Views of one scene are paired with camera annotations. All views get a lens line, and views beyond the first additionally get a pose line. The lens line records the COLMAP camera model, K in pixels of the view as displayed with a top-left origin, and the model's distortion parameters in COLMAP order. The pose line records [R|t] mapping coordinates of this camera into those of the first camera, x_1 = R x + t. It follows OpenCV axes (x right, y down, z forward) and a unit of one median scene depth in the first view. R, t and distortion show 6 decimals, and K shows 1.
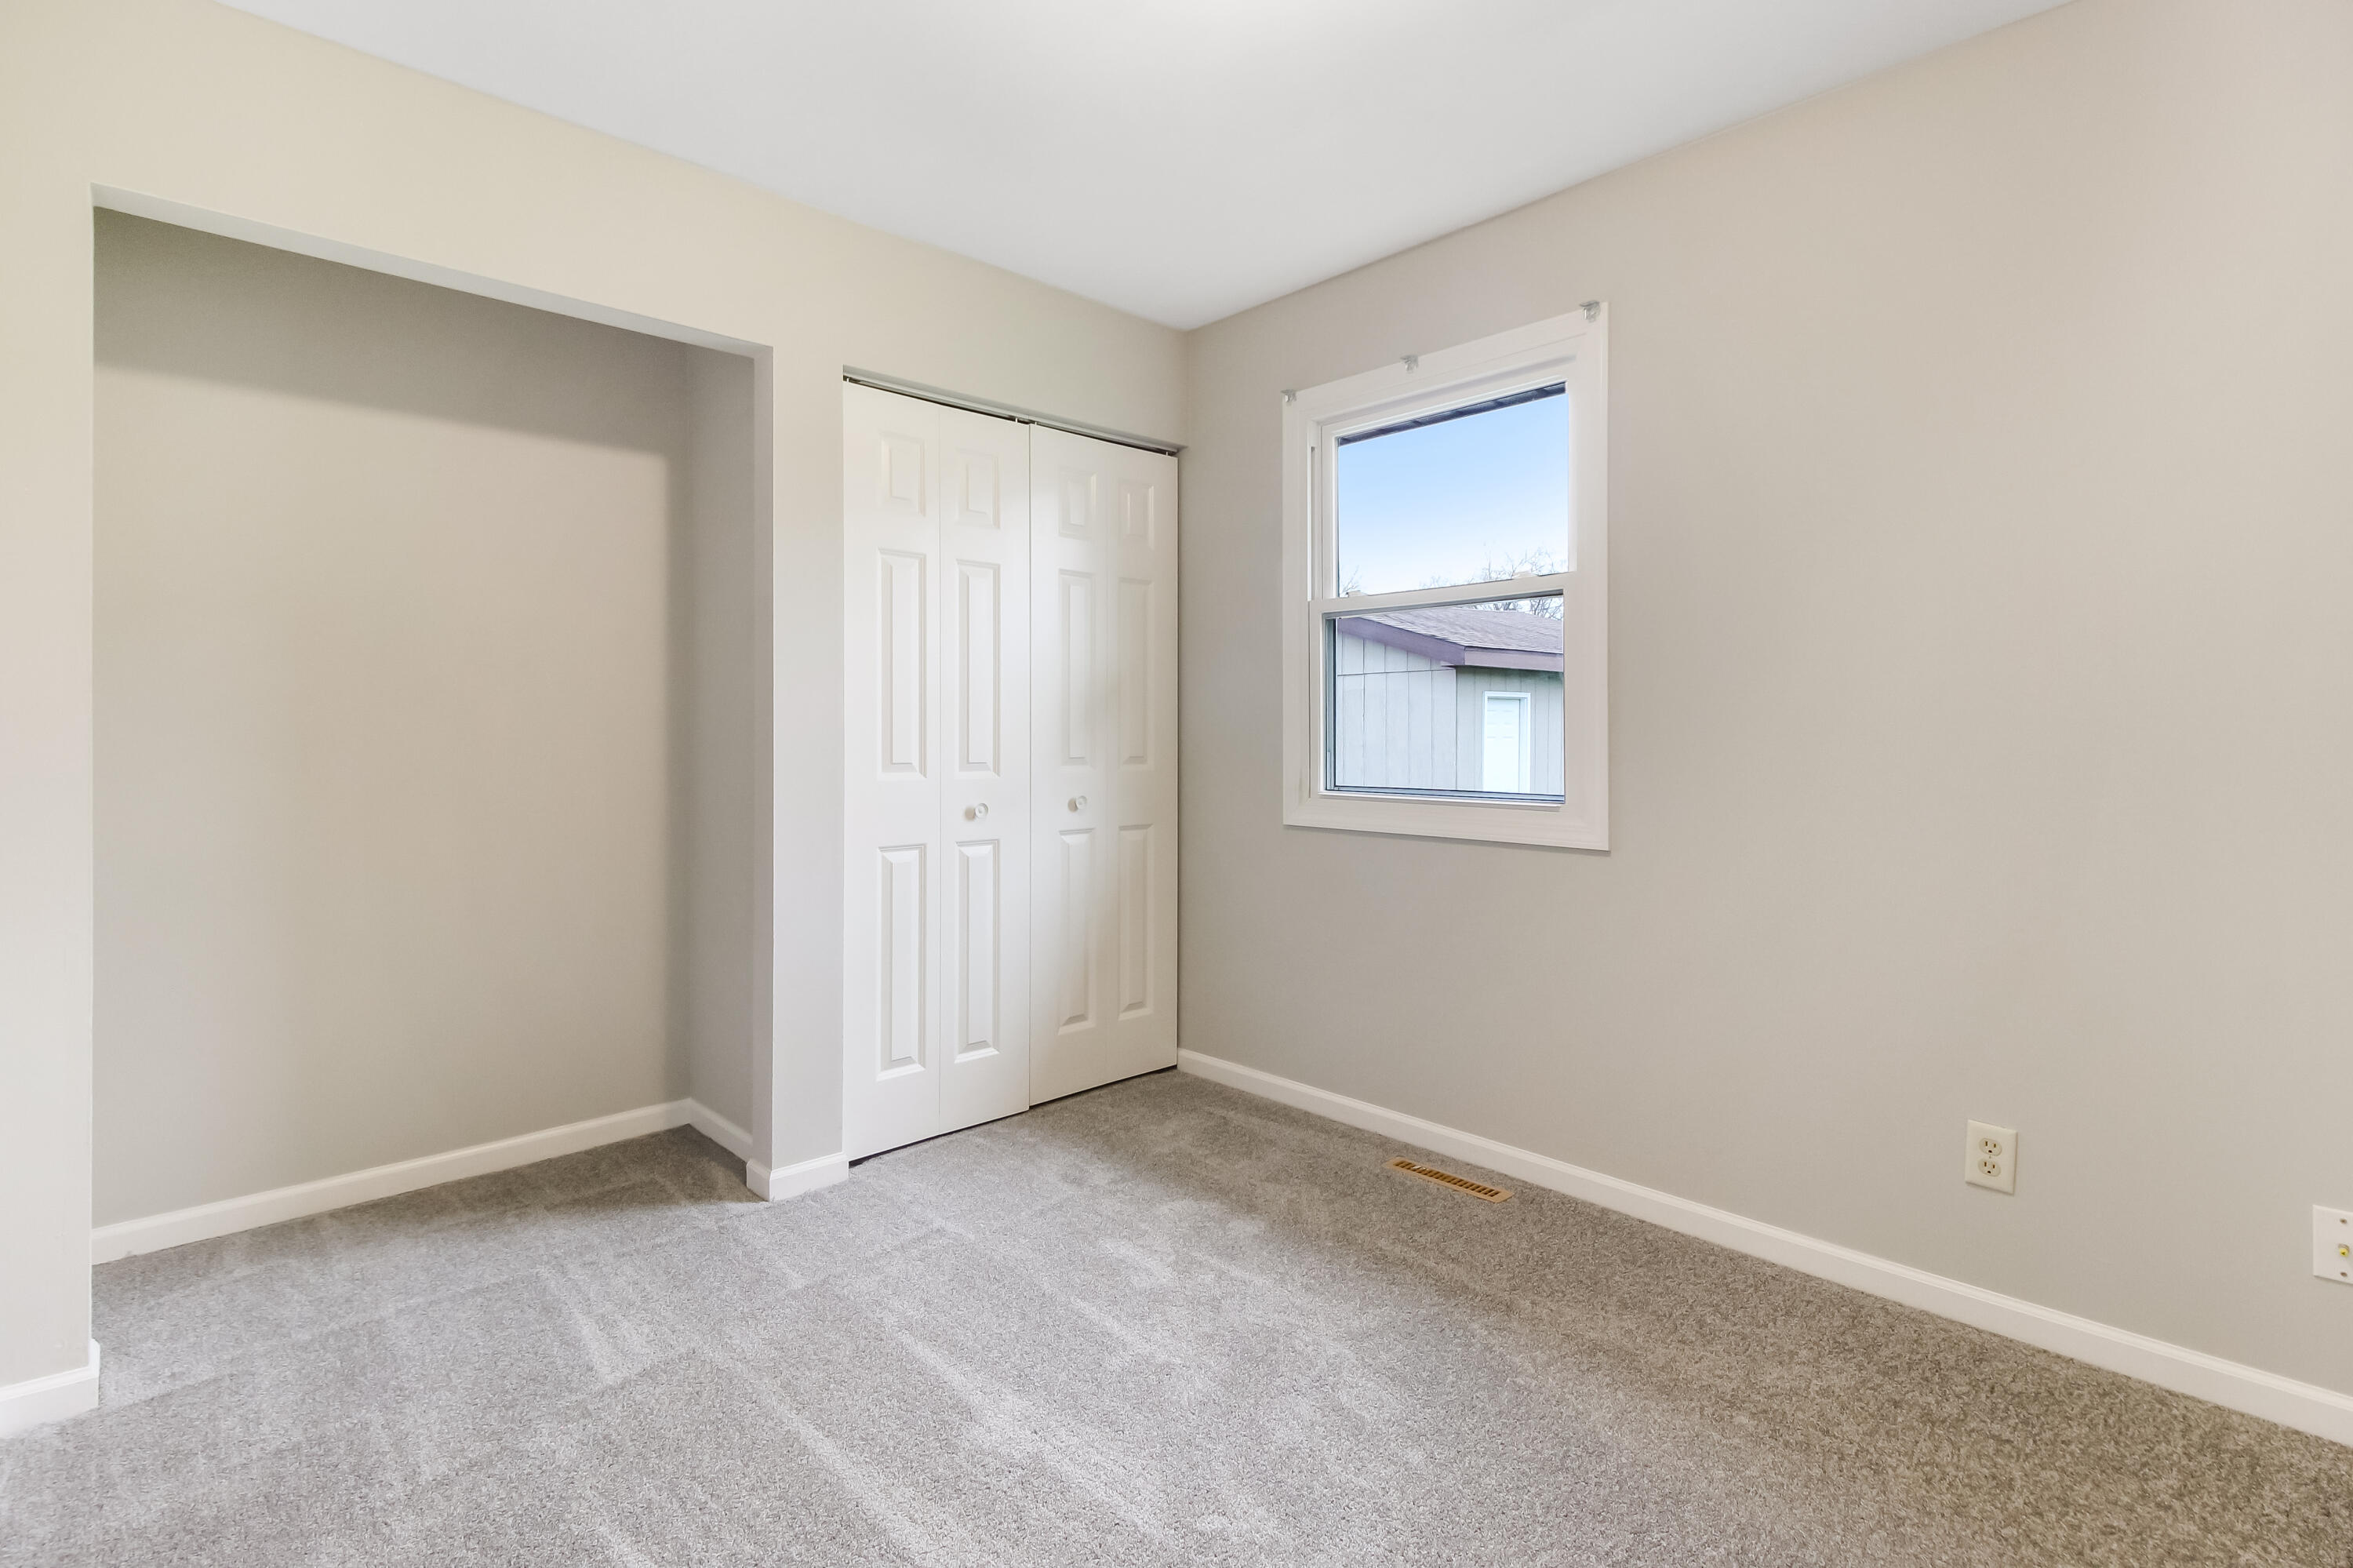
lens RADIAL K [[1070.9, 0, 1180.9], [0, 1070.9, 738.7], [0, 0, 1]] dist [0.000261, -0.000113]
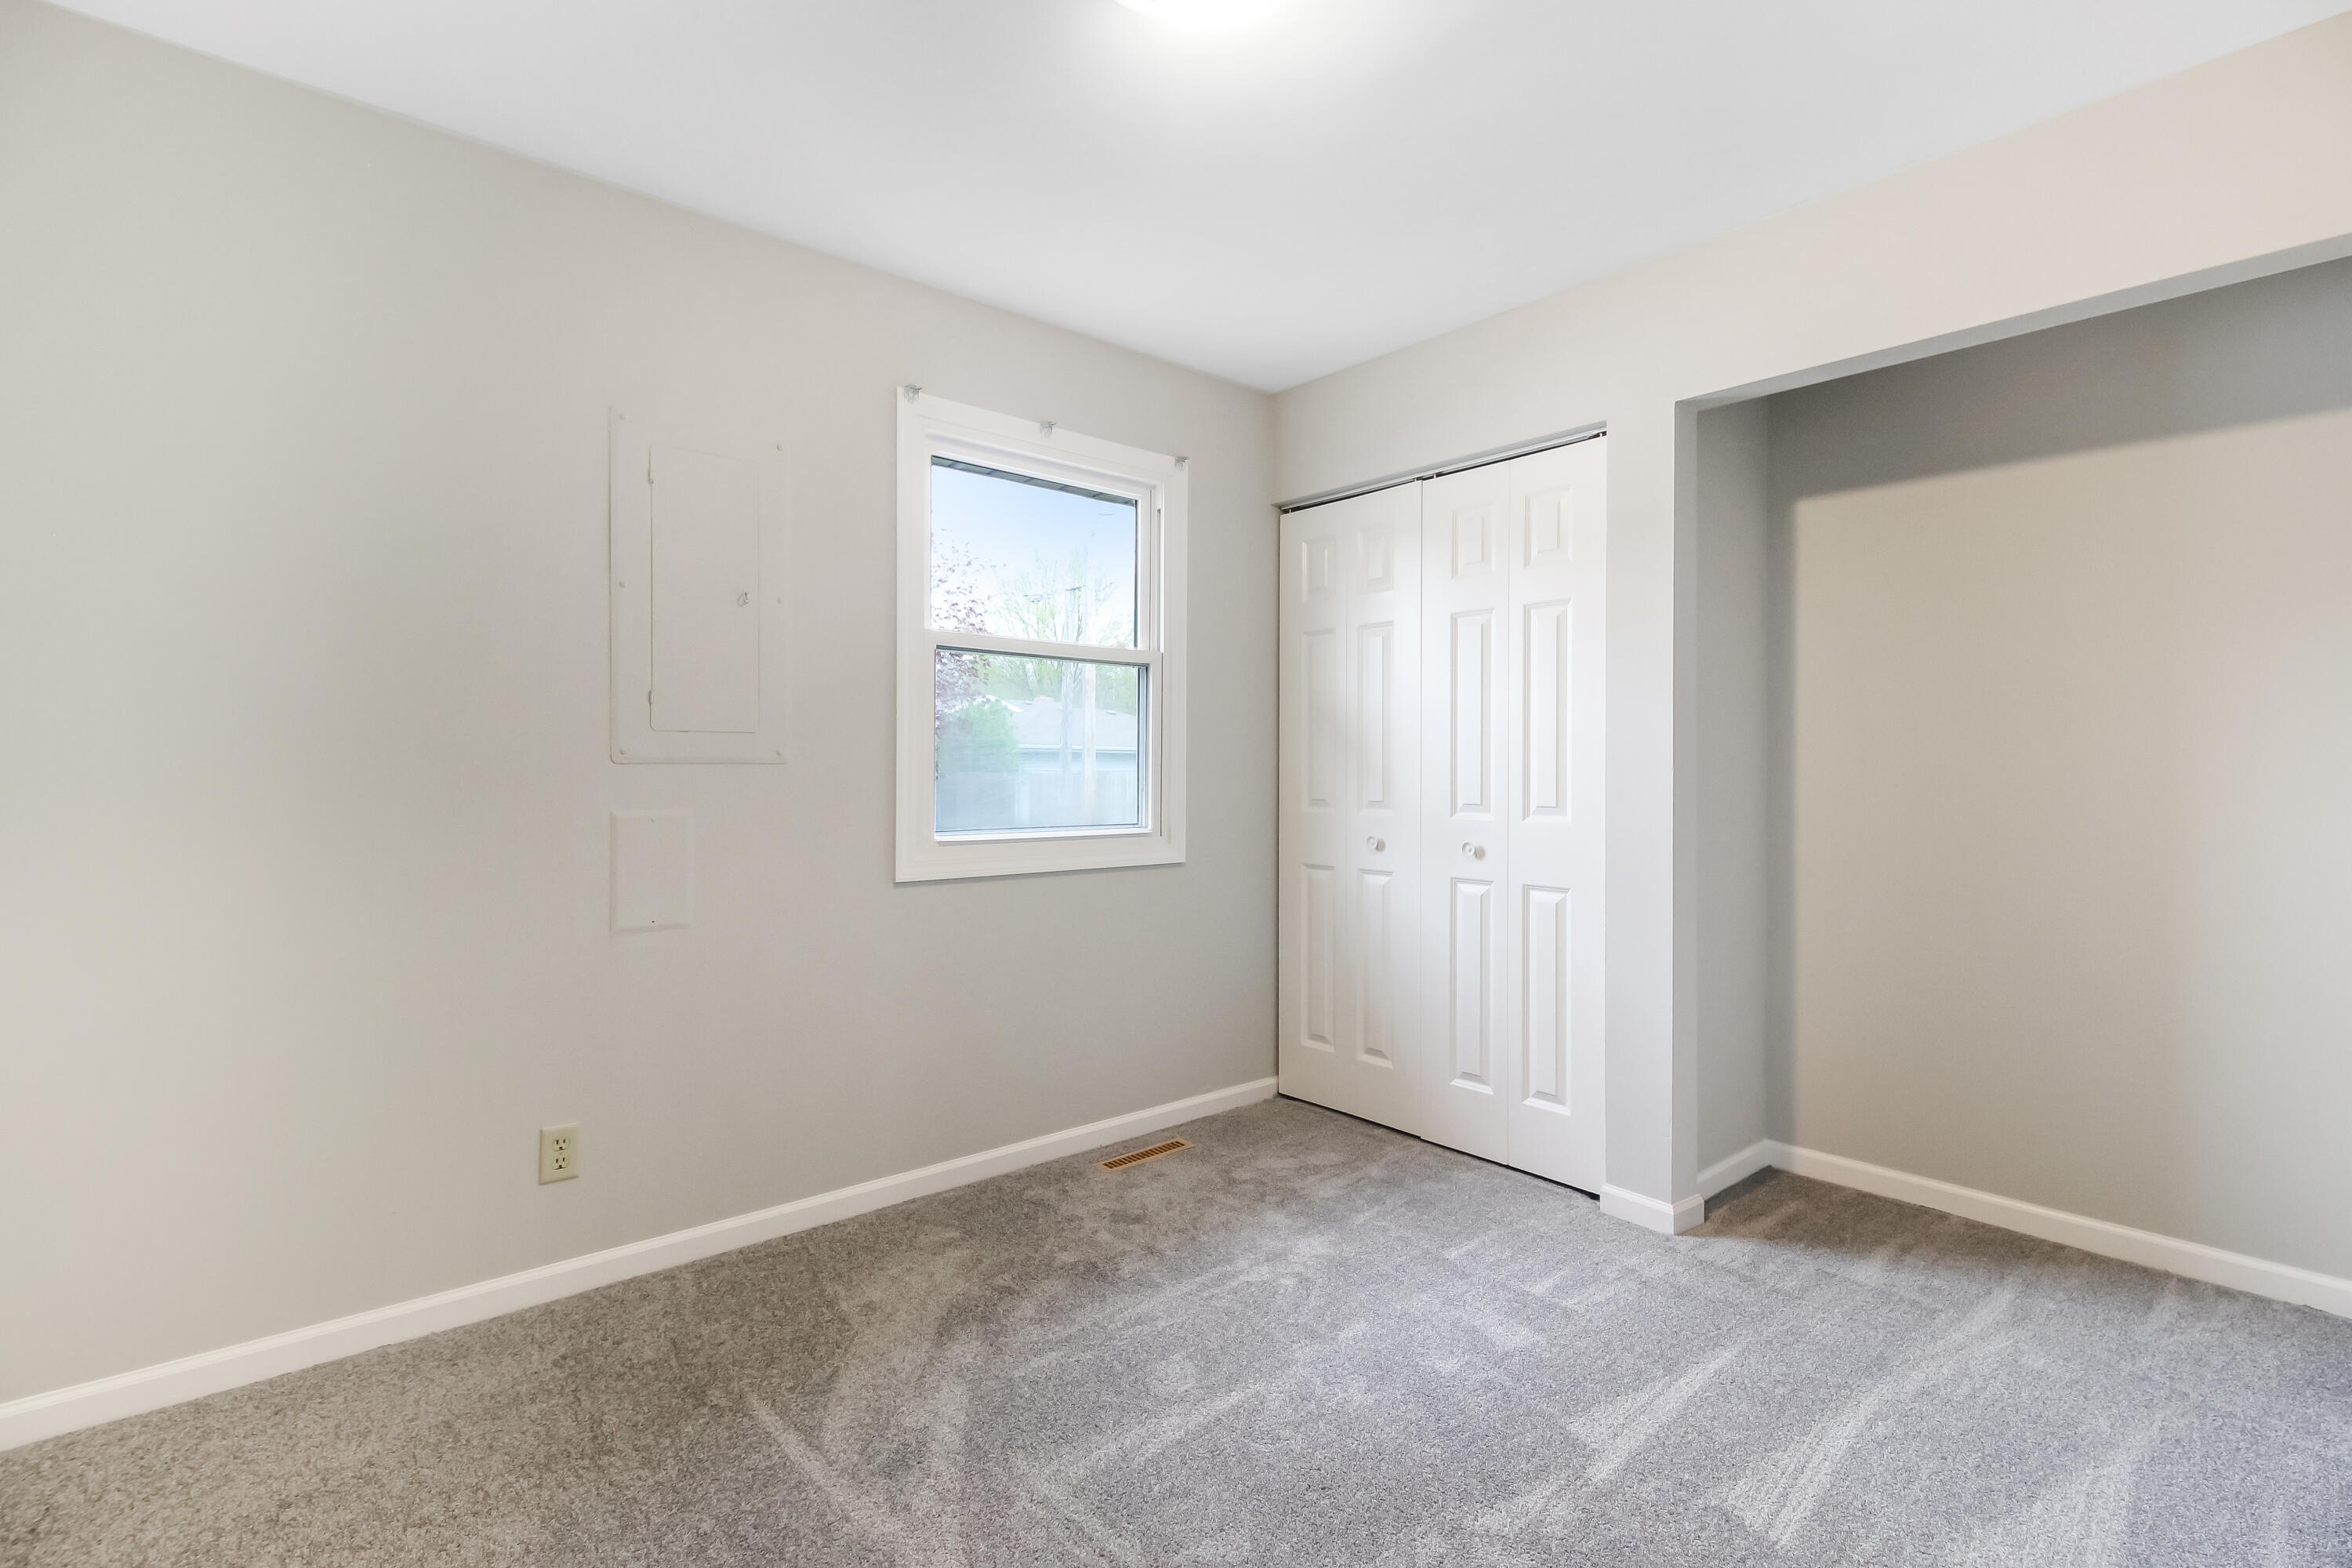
lens RADIAL K [[1099.2, 0, 1184.3], [0, 1099.2, 763.7], [0, 0, 1]] dist [0.002221, -0.000434]
pose [[0.054724, 0.006044, 0.998483, -0.985645], [-0.007183, 0.999958, -0.005659, -0.014264], [-0.998476, -0.006862, 0.054765, 0.912274]]
